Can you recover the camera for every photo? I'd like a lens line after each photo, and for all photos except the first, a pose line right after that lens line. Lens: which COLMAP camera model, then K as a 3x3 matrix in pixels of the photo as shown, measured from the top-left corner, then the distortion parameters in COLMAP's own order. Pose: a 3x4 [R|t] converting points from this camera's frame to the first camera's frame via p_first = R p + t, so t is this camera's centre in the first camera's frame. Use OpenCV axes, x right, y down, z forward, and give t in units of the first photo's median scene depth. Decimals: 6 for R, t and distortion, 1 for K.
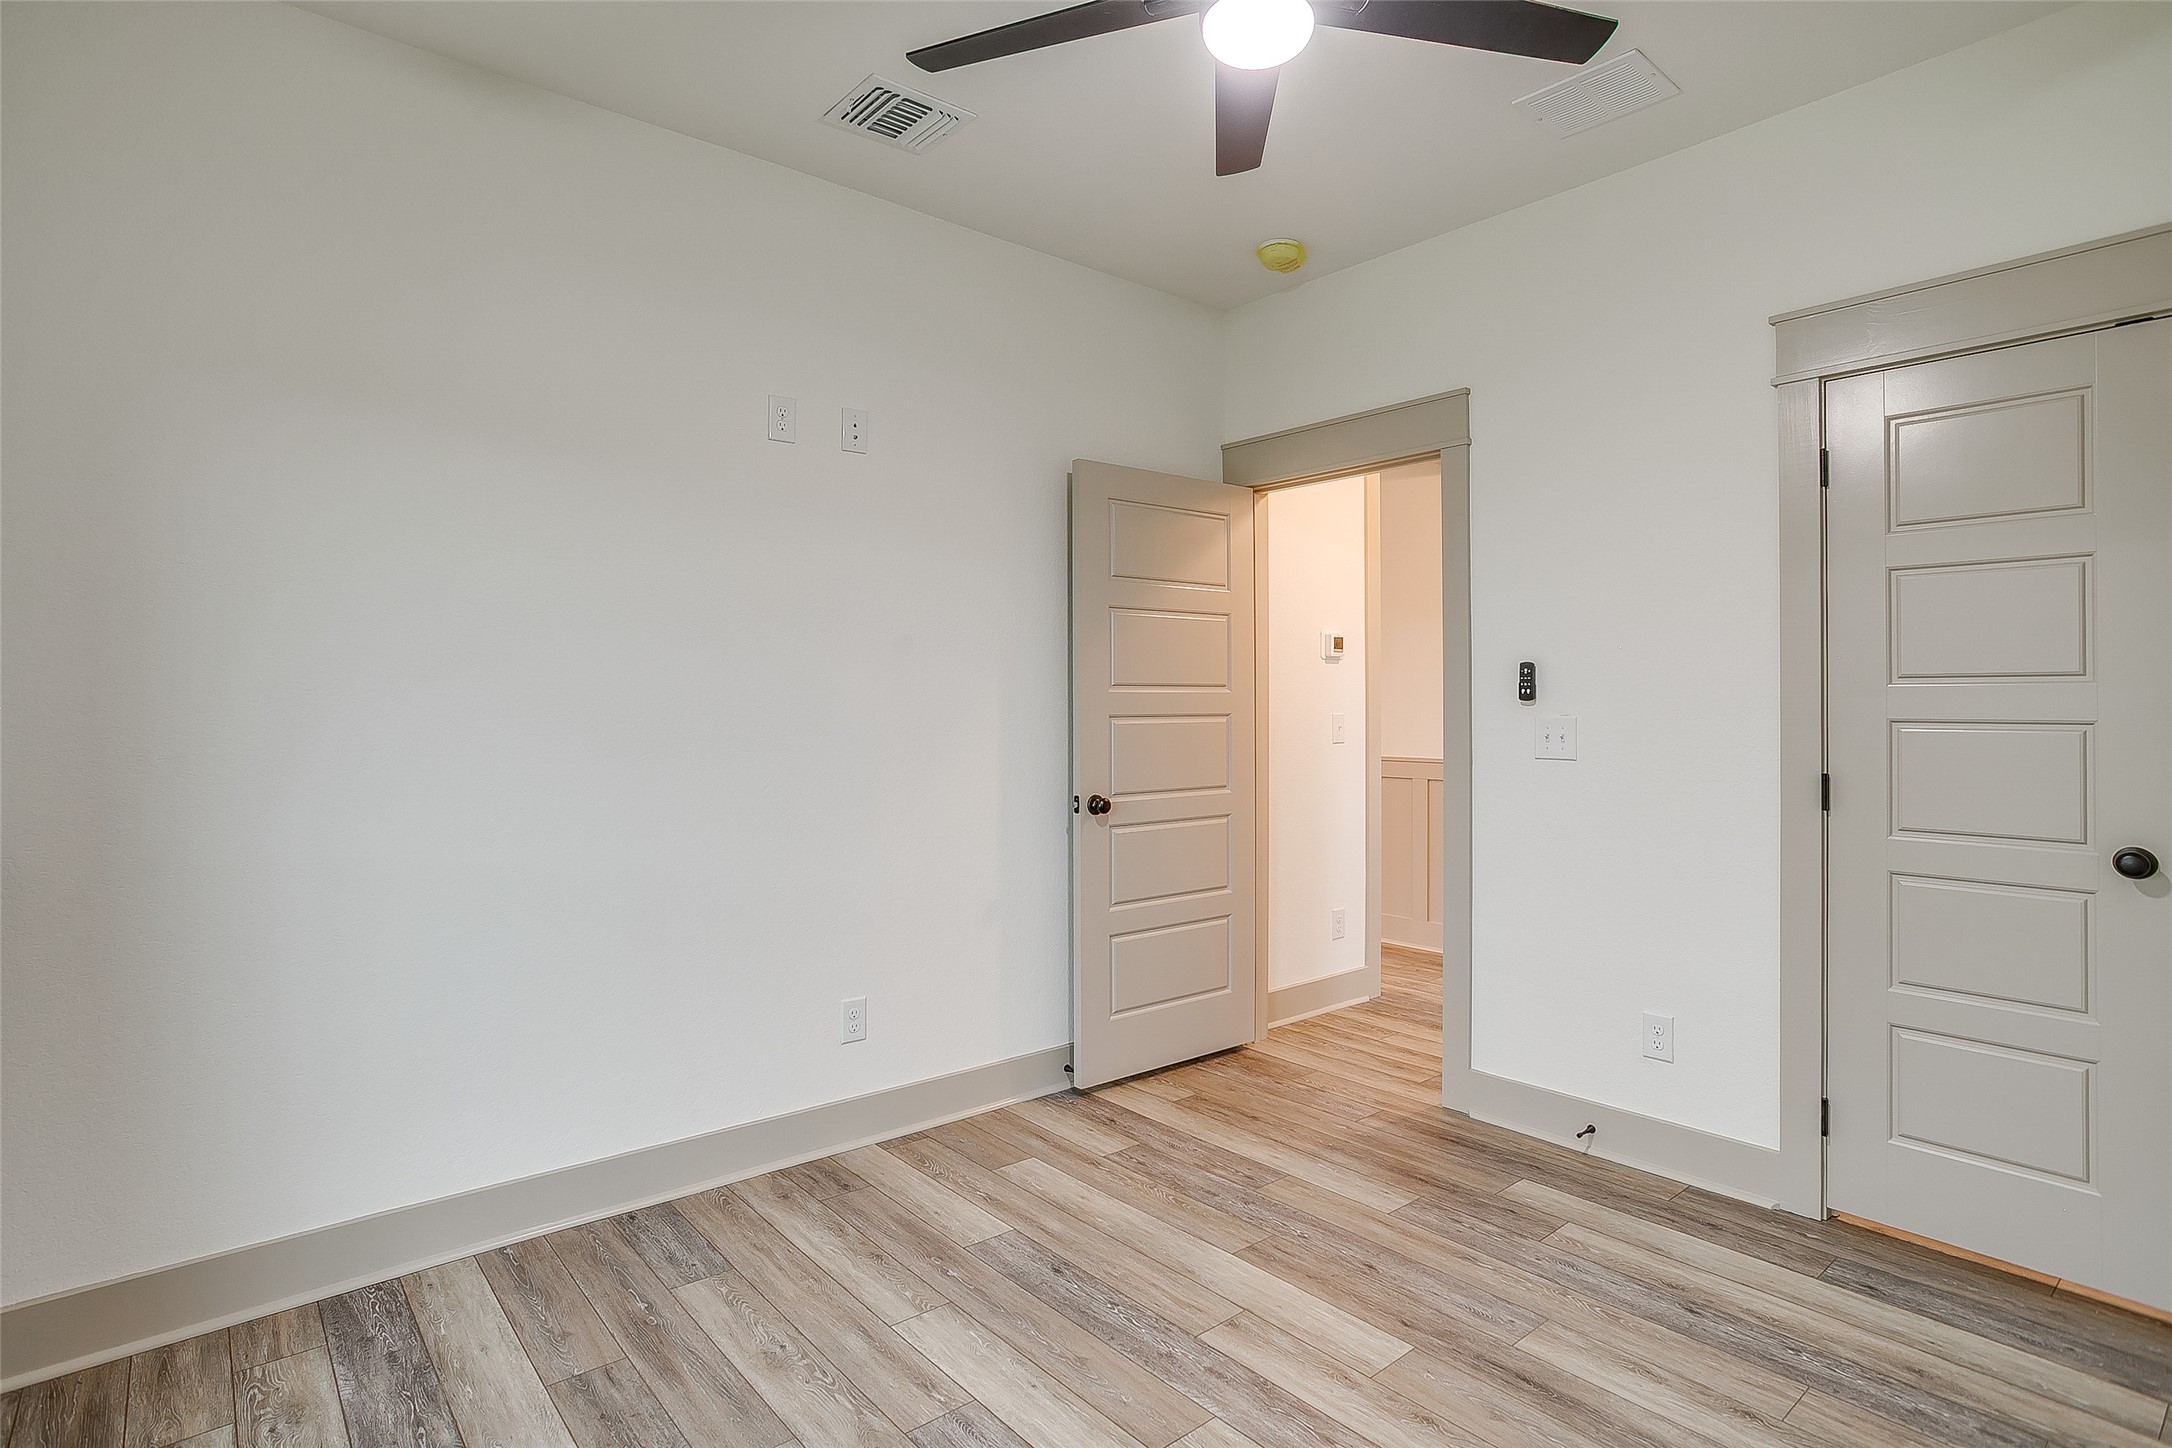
lens RADIAL K [[1105.6, 0, 1097.0], [0, 1105.6, 721.3], [0, 0, 1]] dist [-0.057341, 0.031235]
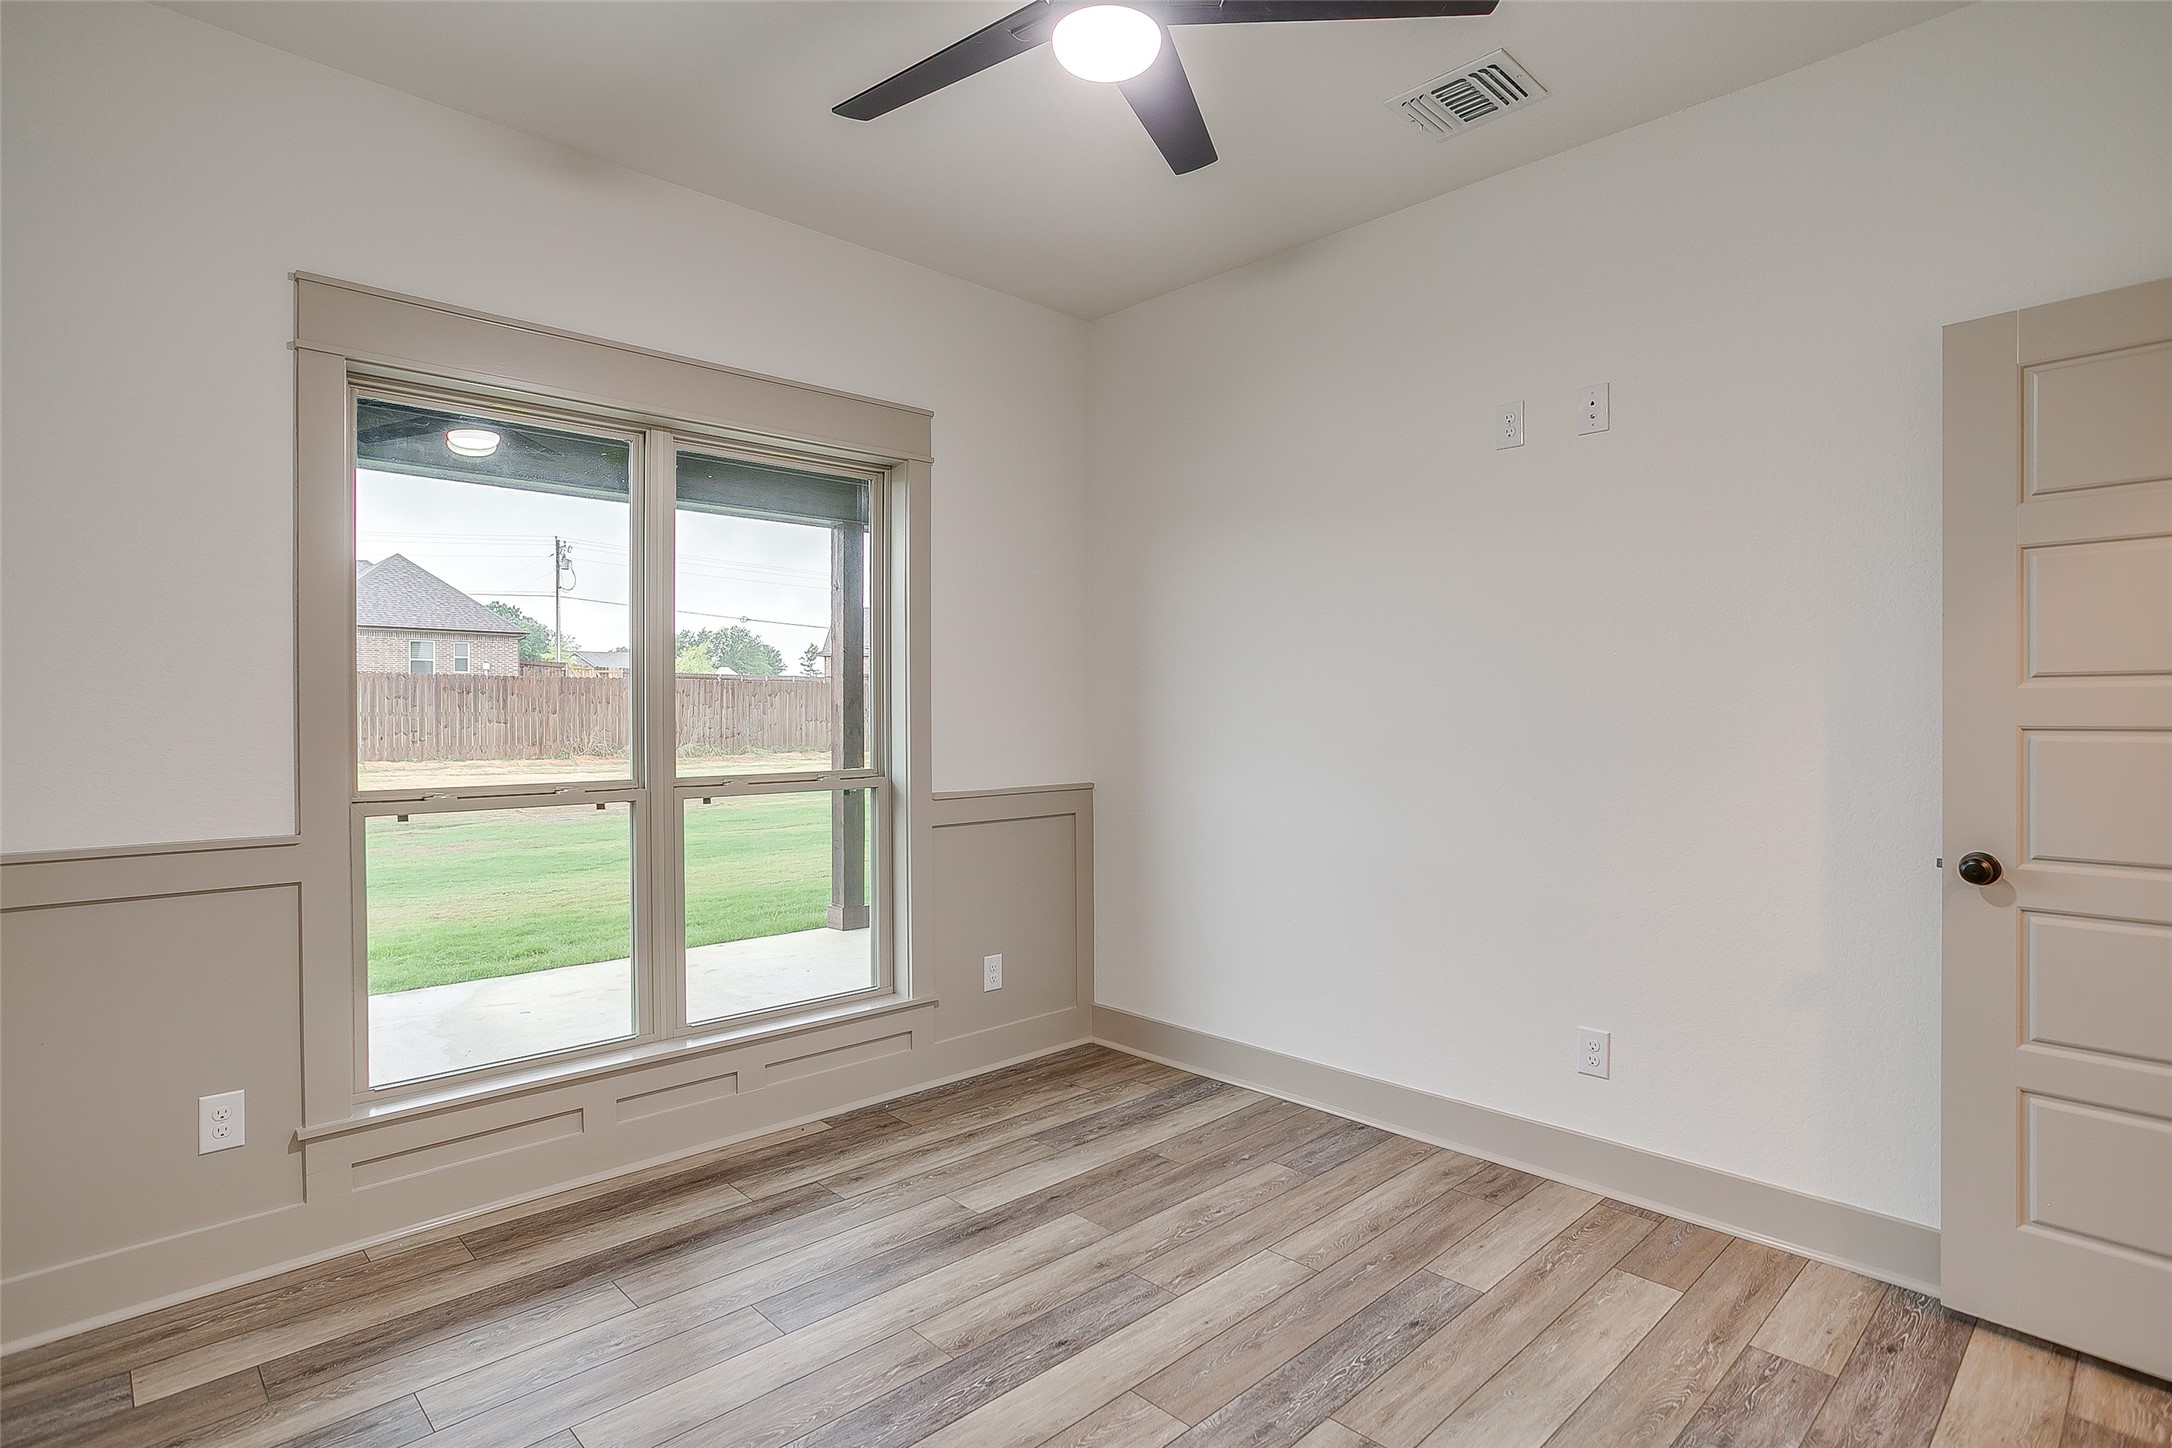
lens RADIAL K [[1105.6, 0, 1030.2], [0, 1105.6, 730.8], [0, 0, 1]] dist [-0.057341, 0.031235]
pose [[0.027629, 0.020109, -0.999416, 0.832911], [-0.010162, 0.999752, 0.019835, -0.011216], [0.999567, 0.009608, 0.027826, 0.627040]]
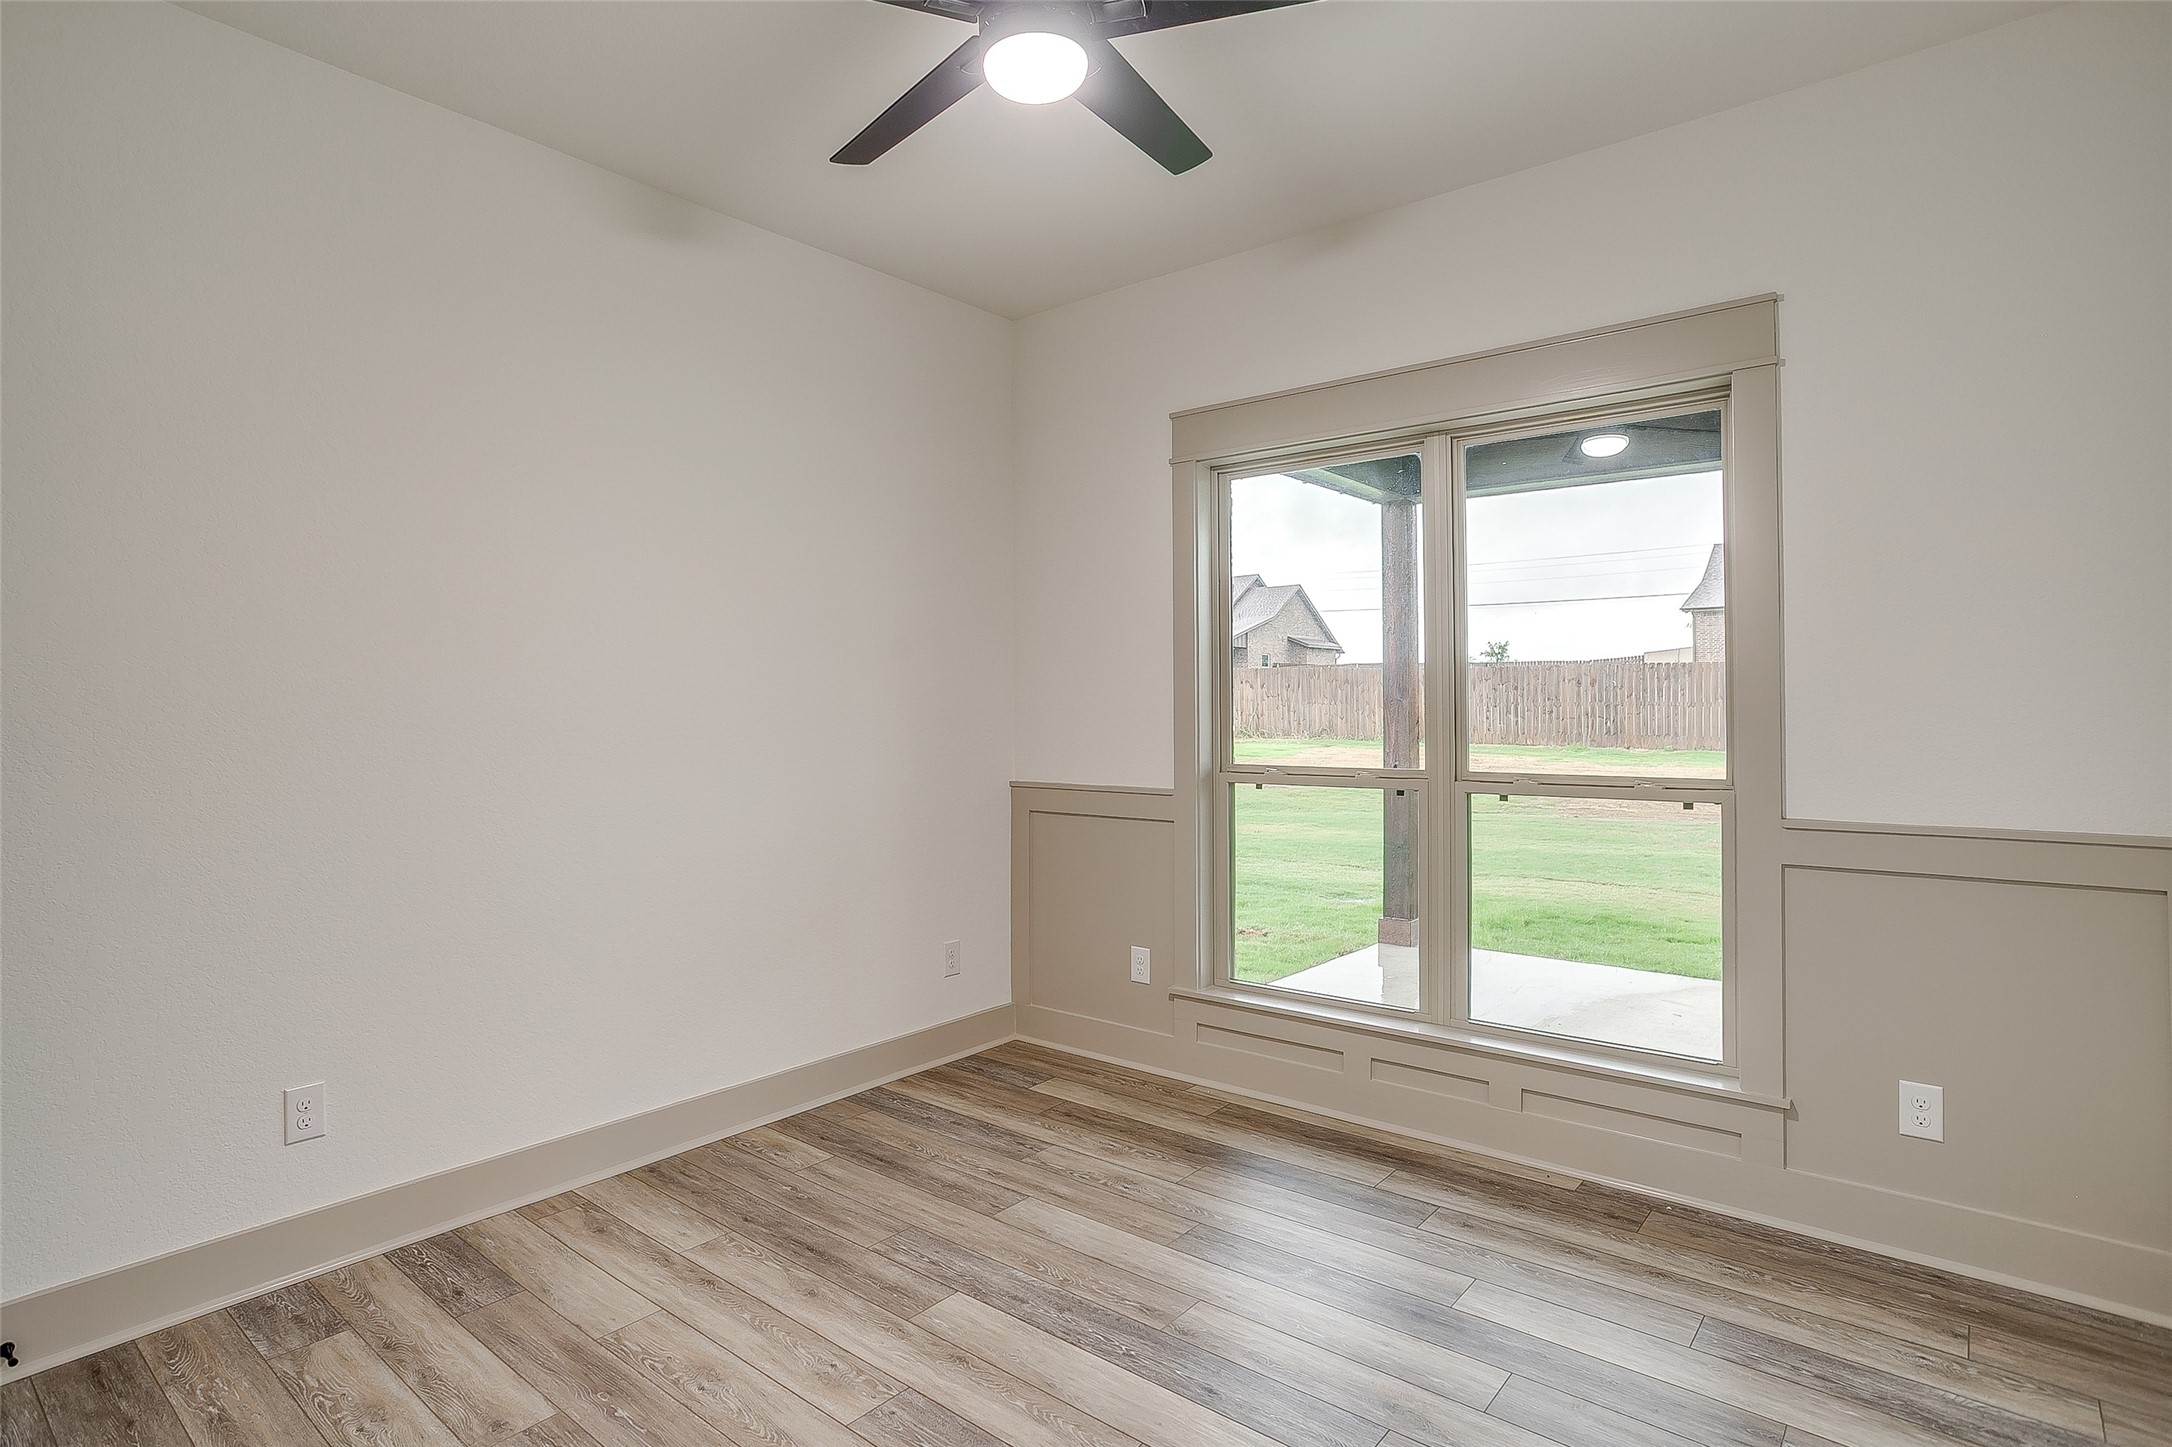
lens RADIAL K [[1105.6, 0, 1087.2], [0, 1105.6, 720.2], [0, 0, 1]] dist [-0.057341, 0.031235]
pose [[-0.986701, 0.012015, -0.162102, 0.191563], [0.007741, 0.999606, 0.026976, -0.025940], [0.162362, 0.025362, -0.986405, 1.446089]]
